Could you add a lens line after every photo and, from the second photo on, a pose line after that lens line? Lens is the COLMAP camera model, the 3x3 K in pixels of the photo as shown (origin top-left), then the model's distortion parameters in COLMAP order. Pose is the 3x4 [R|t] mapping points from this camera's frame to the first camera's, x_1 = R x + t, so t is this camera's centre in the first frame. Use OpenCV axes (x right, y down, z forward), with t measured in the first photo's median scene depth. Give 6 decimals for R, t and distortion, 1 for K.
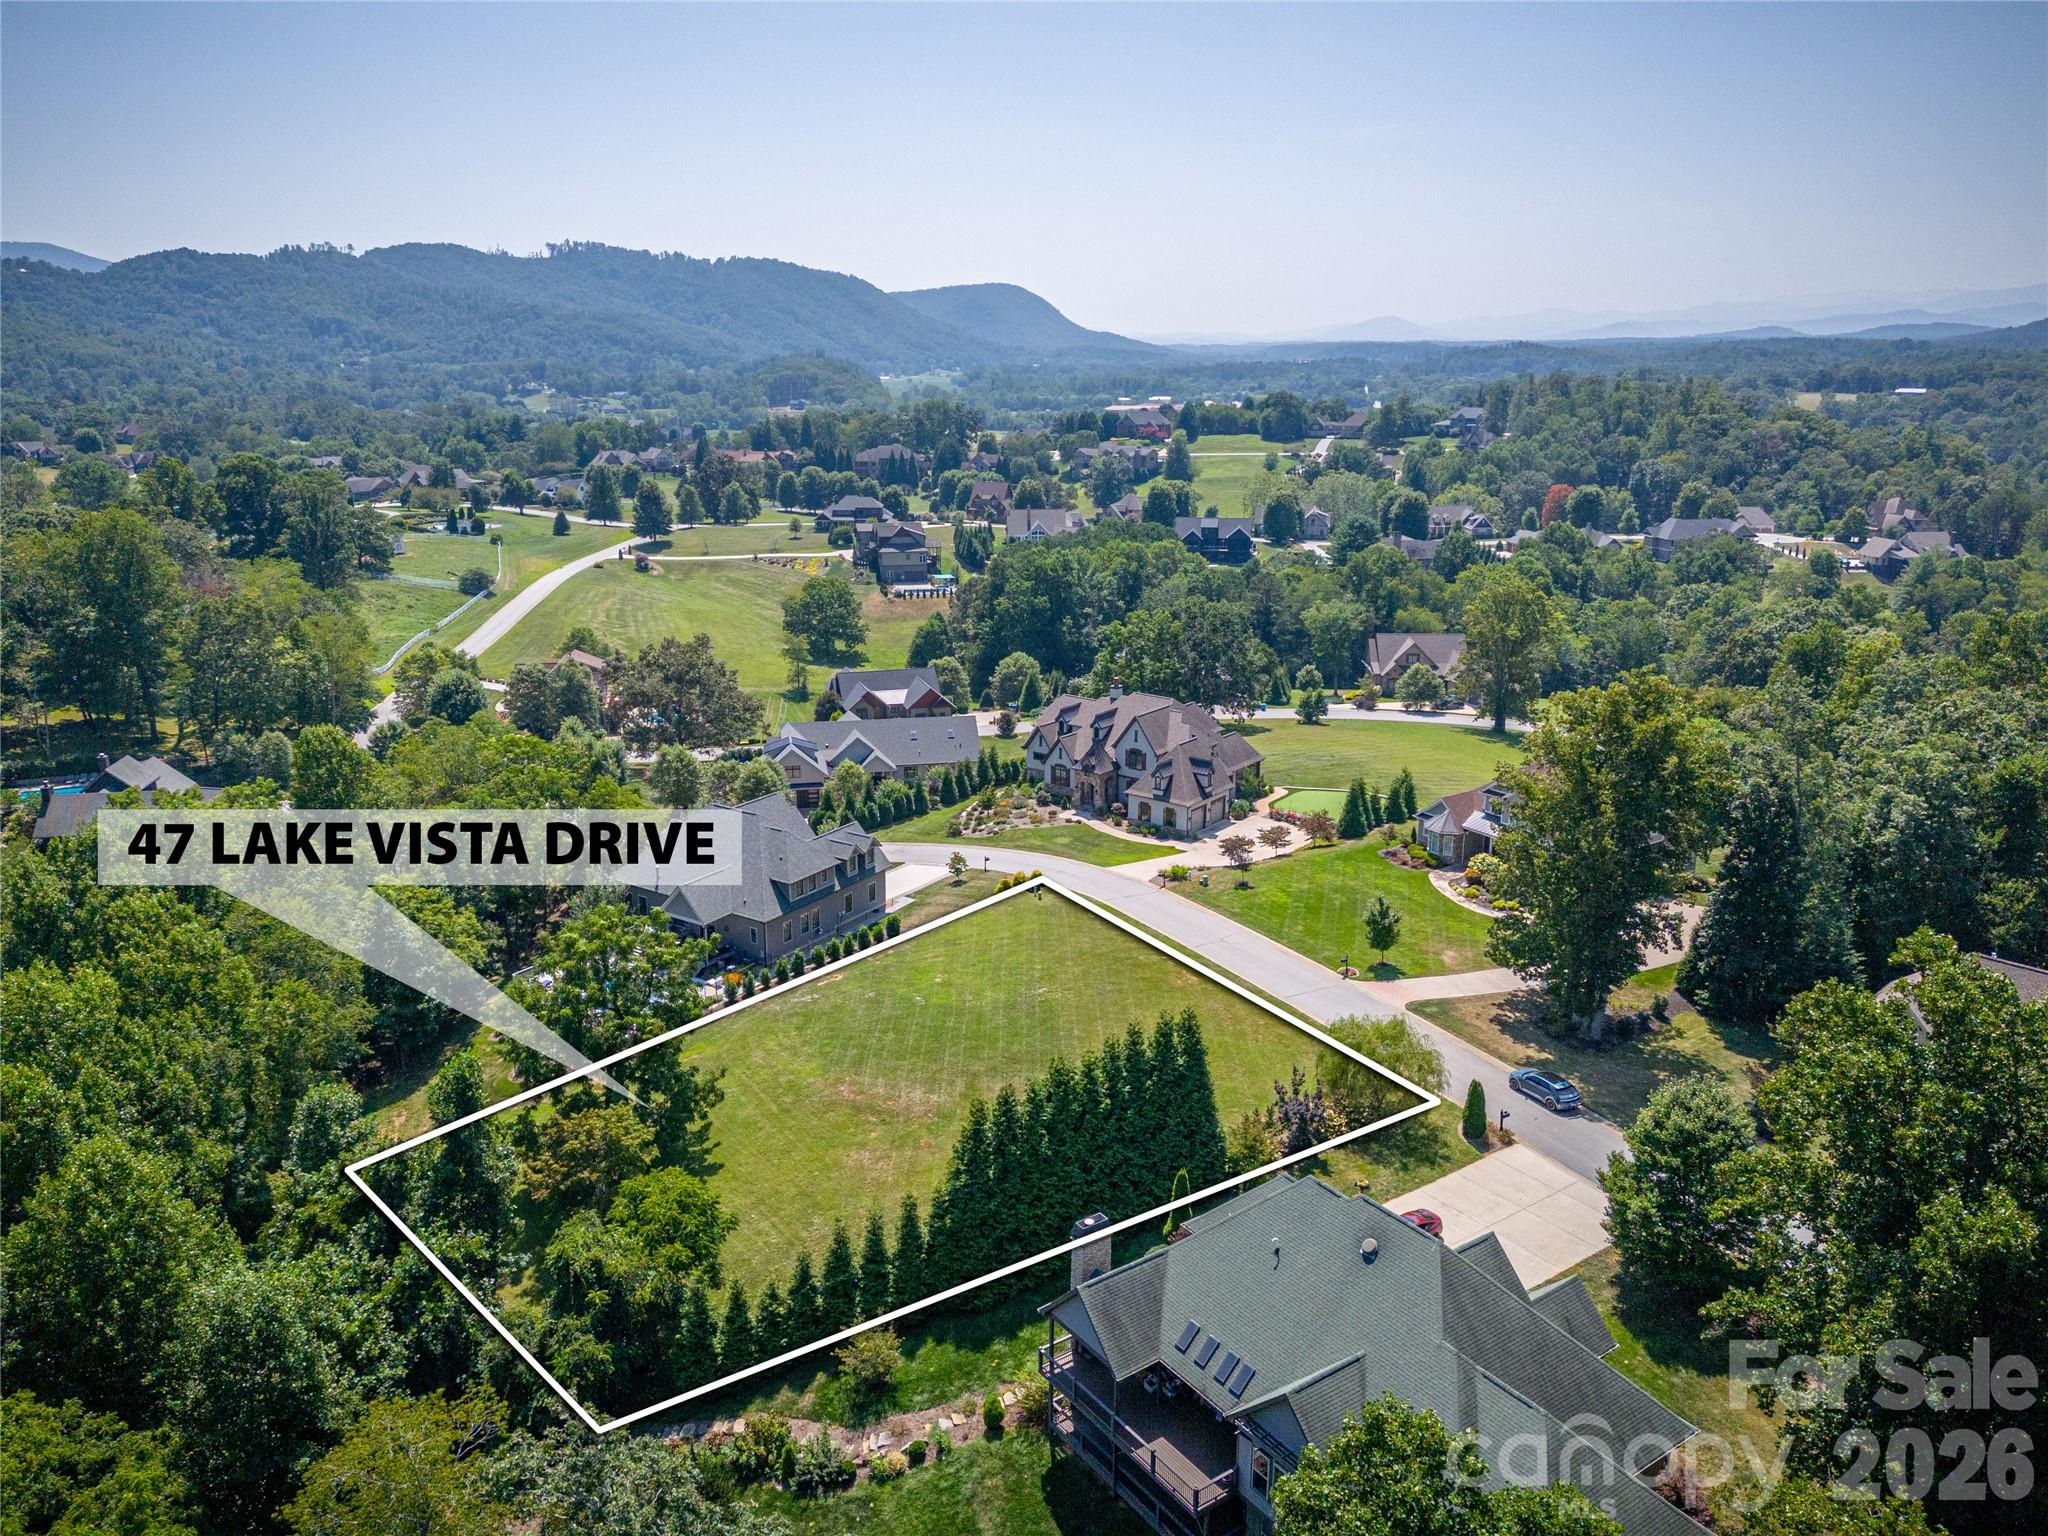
lens RADIAL K [[1444.2, 0, 1018.9], [0, 1444.2, 834.4], [0, 0, 1]] dist [0.055286, -0.050086]
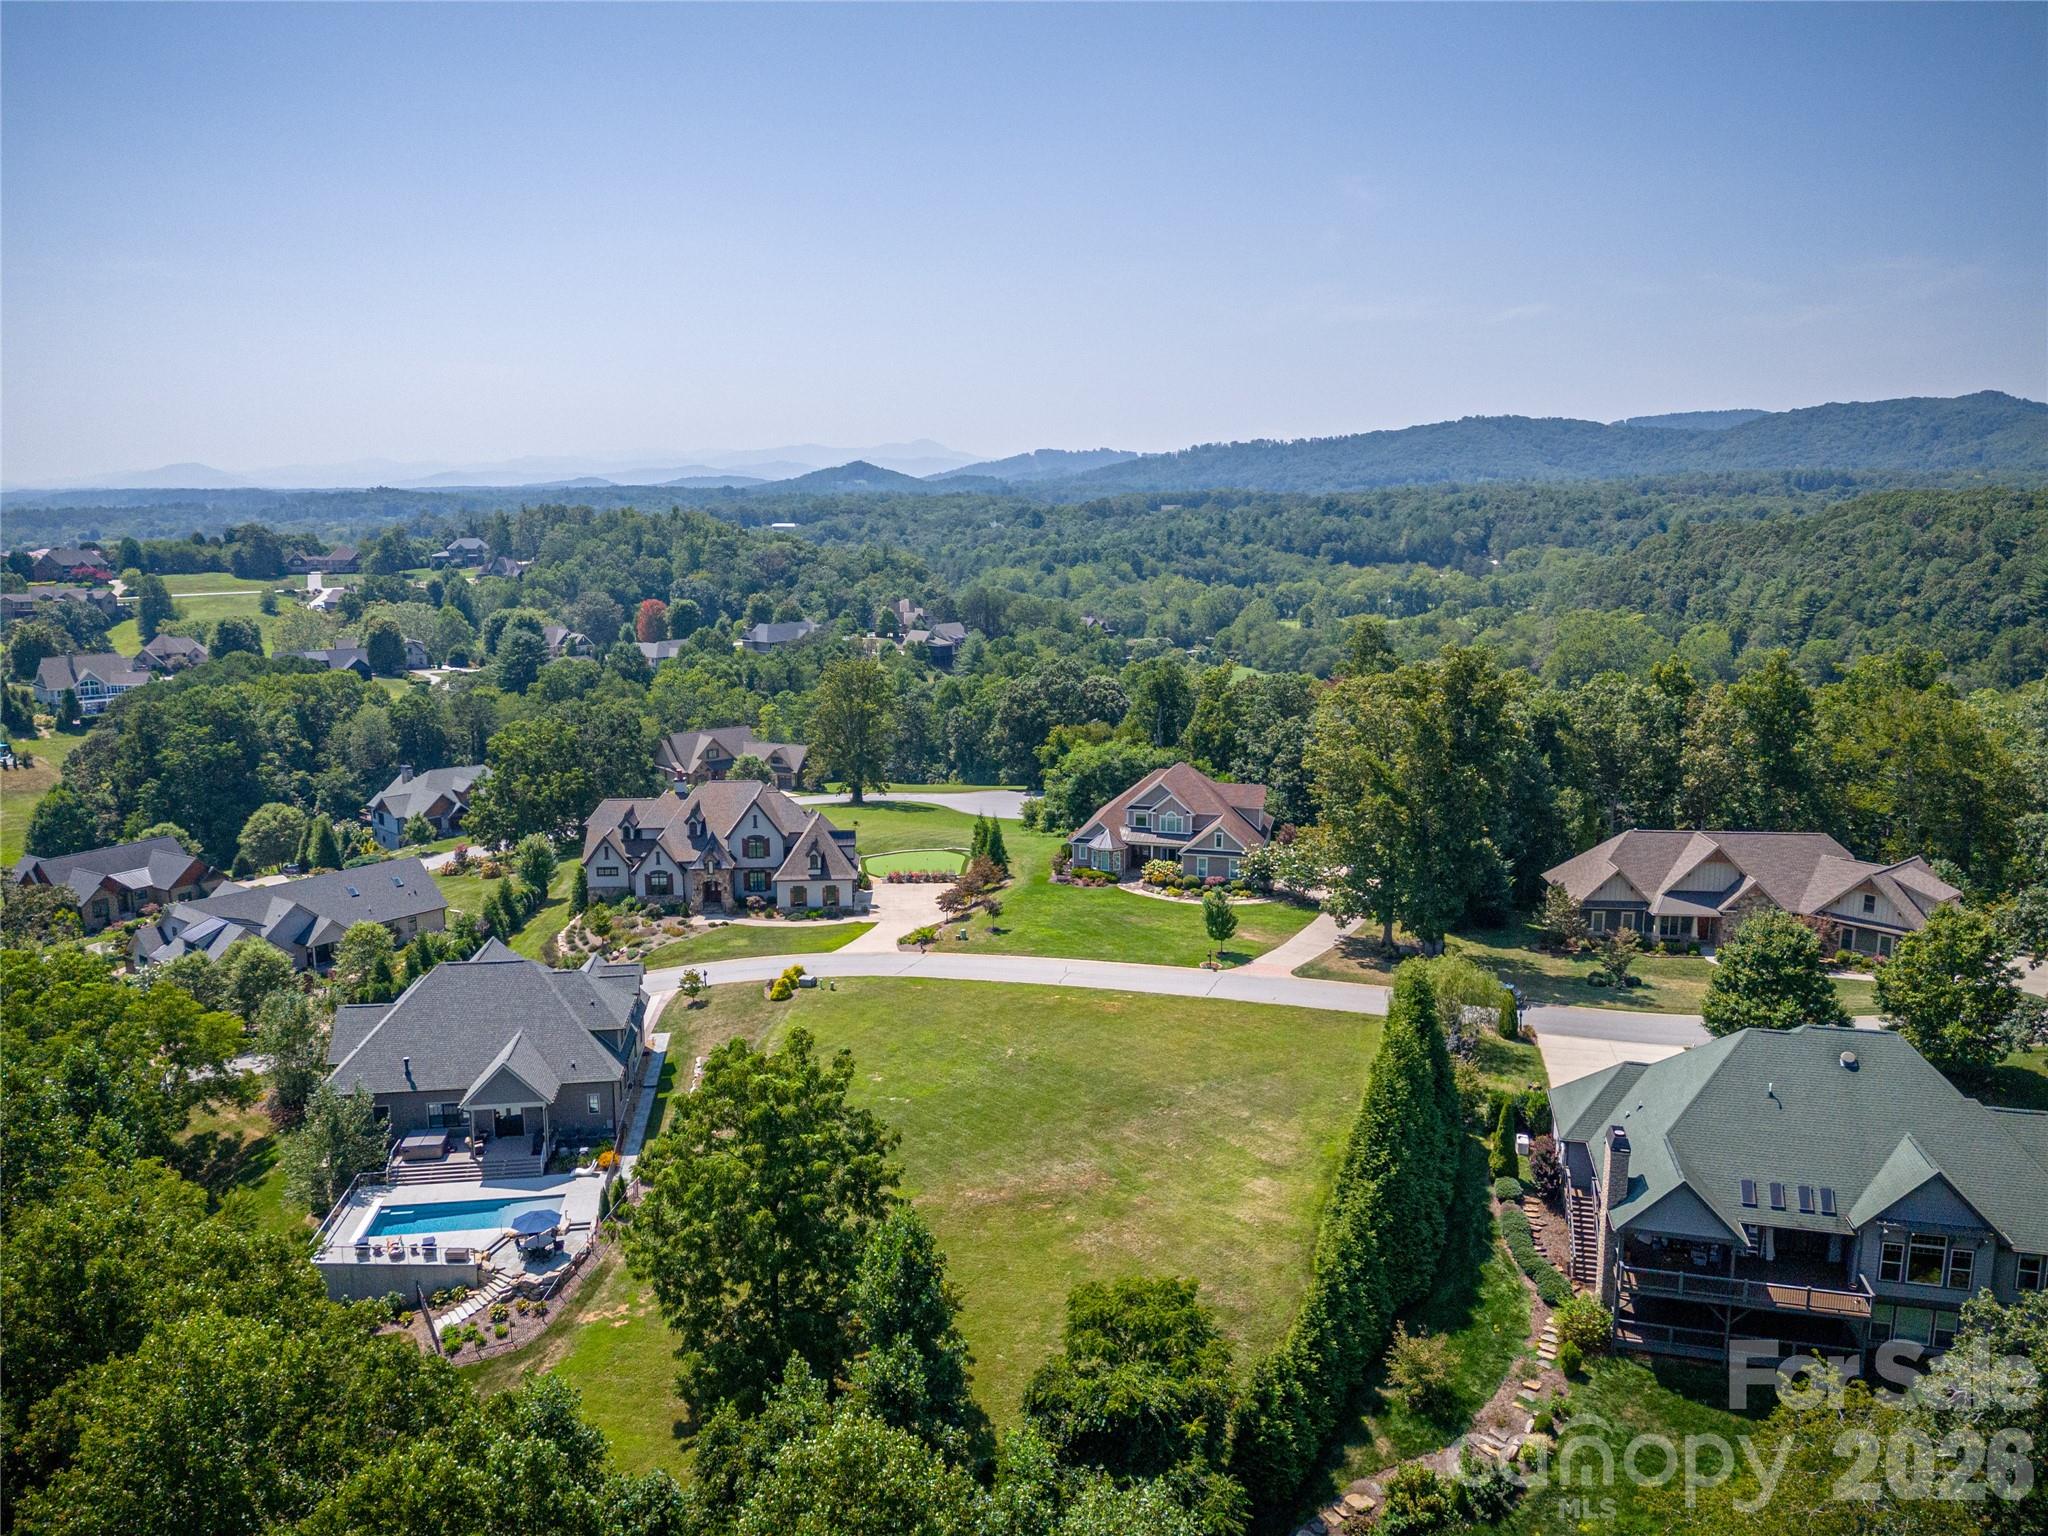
lens RADIAL K [[1447.6, 0, 1033.5], [0, 1447.6, 821.4], [0, 0, 1]] dist [0.085072, -0.100367]
pose [[0.759355, -0.149878, 0.633180, -0.370907], [0.211869, 0.977032, -0.022818, -0.008777], [-0.615217, 0.151478, 0.773668, 0.161134]]
